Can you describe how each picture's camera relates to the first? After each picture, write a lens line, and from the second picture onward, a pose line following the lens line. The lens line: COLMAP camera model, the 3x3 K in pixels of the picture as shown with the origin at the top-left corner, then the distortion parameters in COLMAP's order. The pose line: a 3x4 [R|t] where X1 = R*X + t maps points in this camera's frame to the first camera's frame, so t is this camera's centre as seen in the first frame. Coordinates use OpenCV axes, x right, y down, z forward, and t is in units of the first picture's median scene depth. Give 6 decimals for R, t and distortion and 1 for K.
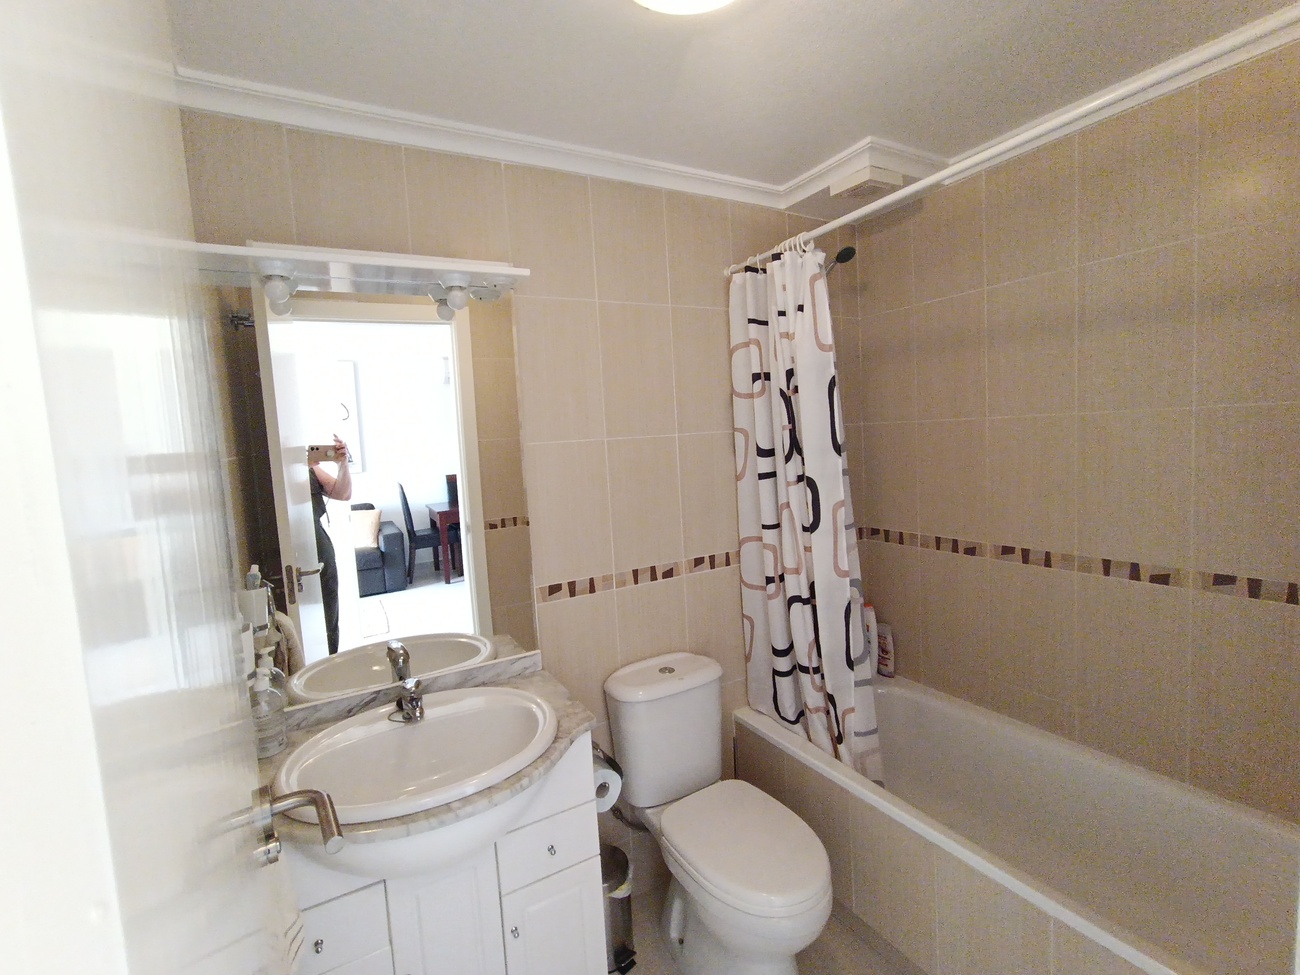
lens RADIAL K [[597.3, 0, 635.0], [0, 597.3, 482.9], [0, 0, 1]] dist [-0.021864, 0.009677]
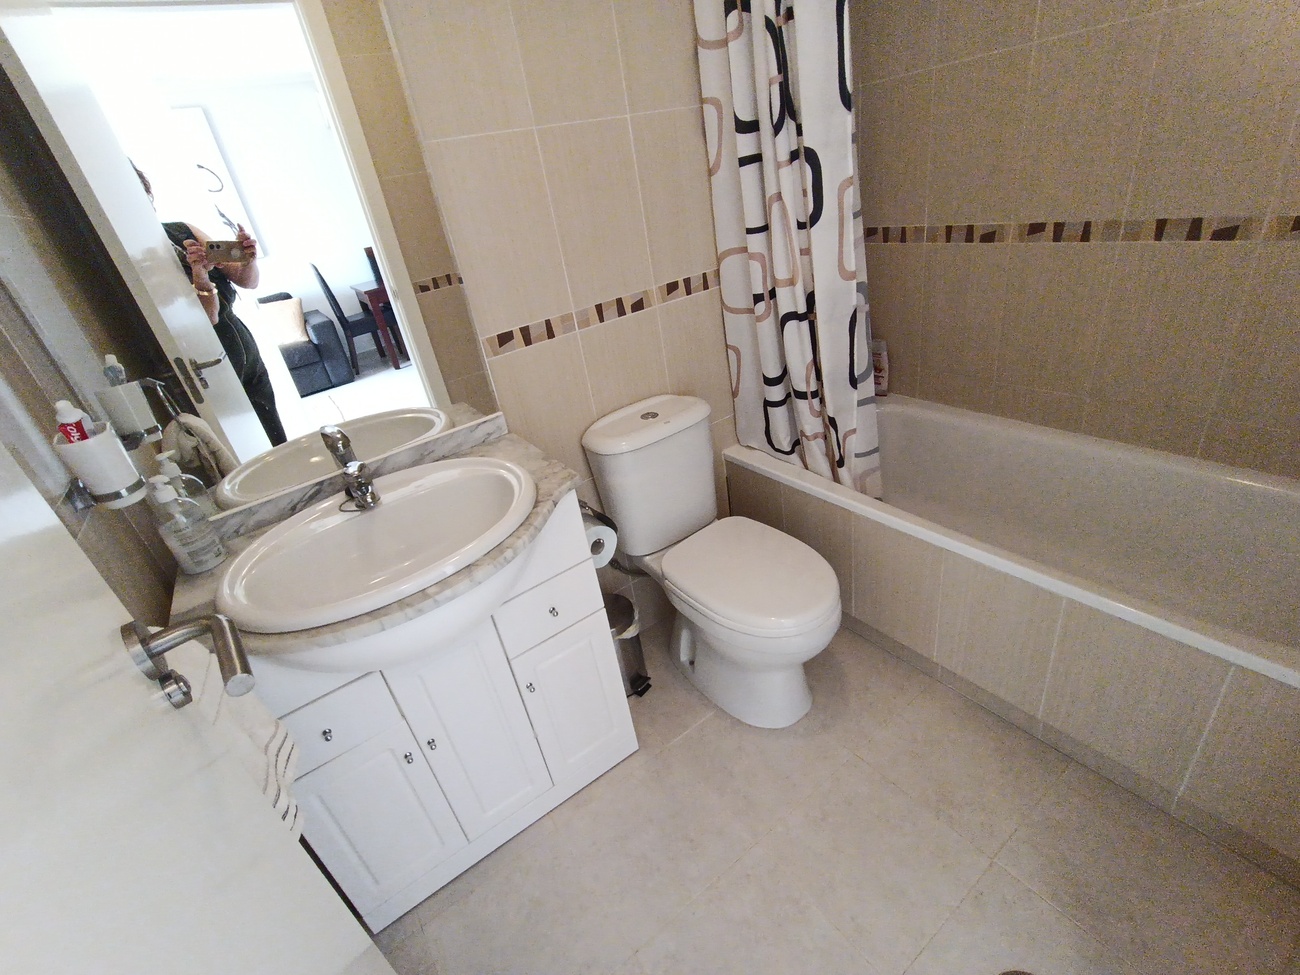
lens RADIAL K [[597.3, 0, 648.7], [0, 597.3, 496.6], [0, 0, 1]] dist [-0.021864, 0.009677]
pose [[0.989048, -0.137149, 0.054533, -0.013130], [0.103511, 0.907945, 0.406105, 0.062976], [-0.105210, -0.396012, 0.912198, 0.143276]]
